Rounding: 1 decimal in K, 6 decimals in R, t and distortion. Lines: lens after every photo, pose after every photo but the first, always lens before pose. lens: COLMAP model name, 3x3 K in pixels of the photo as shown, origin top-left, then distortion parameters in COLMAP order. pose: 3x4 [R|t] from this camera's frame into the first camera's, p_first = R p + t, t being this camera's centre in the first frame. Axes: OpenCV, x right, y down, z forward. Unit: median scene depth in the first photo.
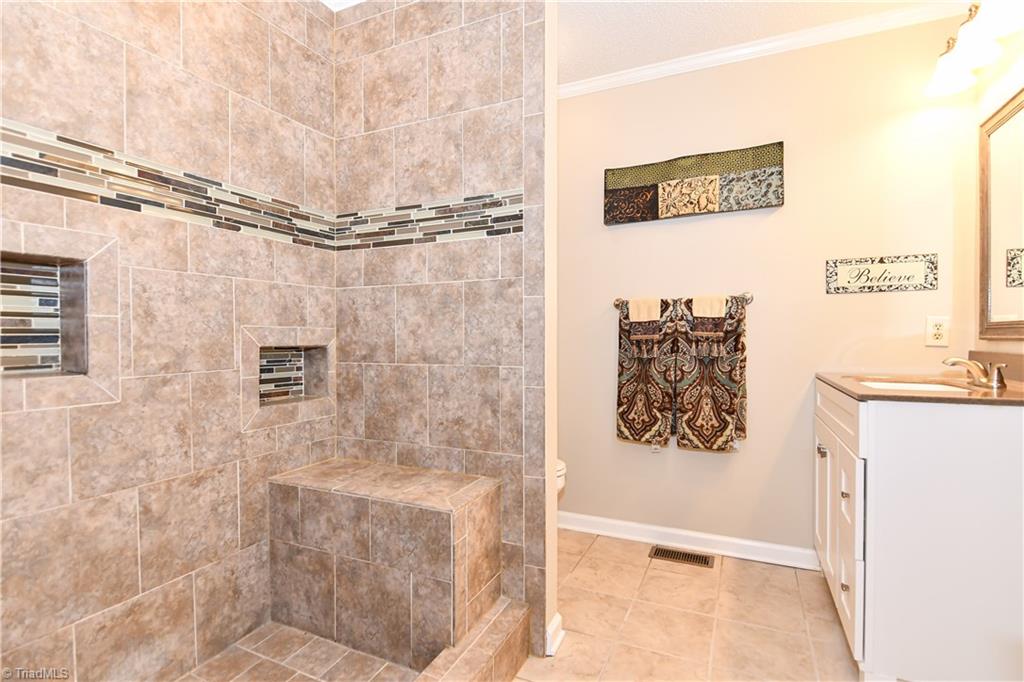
lens RADIAL K [[499.3, 0, 511.4], [0, 499.3, 340.7], [0, 0, 1]] dist [-0.001929, -0.003159]
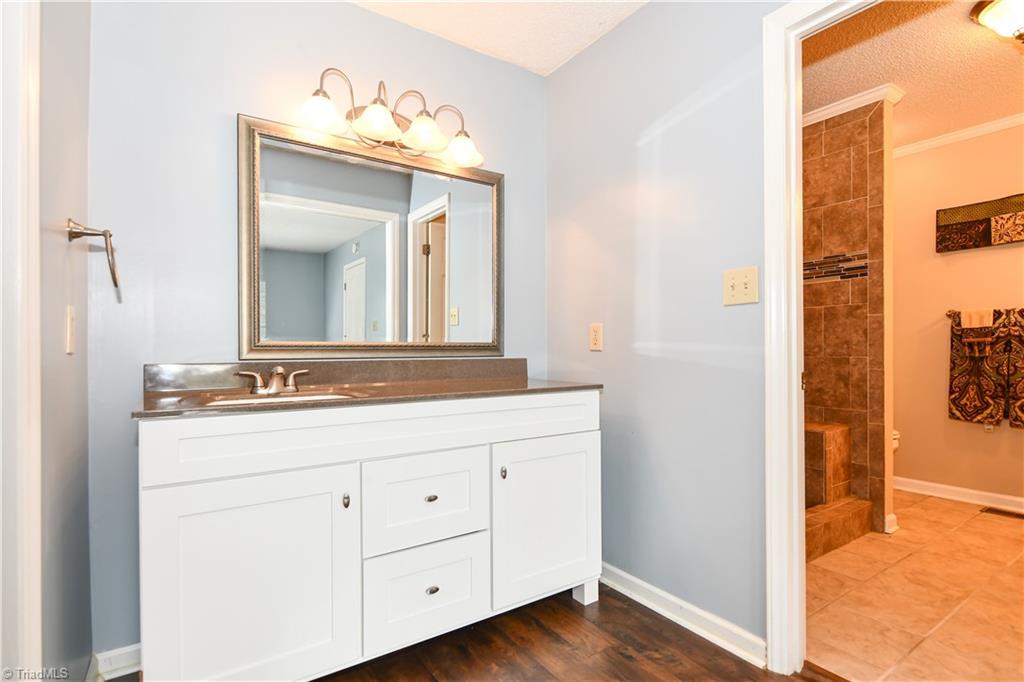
lens RADIAL K [[499.3, 0, 511.4], [0, 499.3, 349.7], [0, 0, 1]] dist [-0.001929, -0.003159]
pose [[0.852751, -0.000794, -0.522317, -0.113392], [-0.001458, 0.999991, -0.003901, 0.033295], [0.522315, 0.004088, 0.852743, -0.965328]]
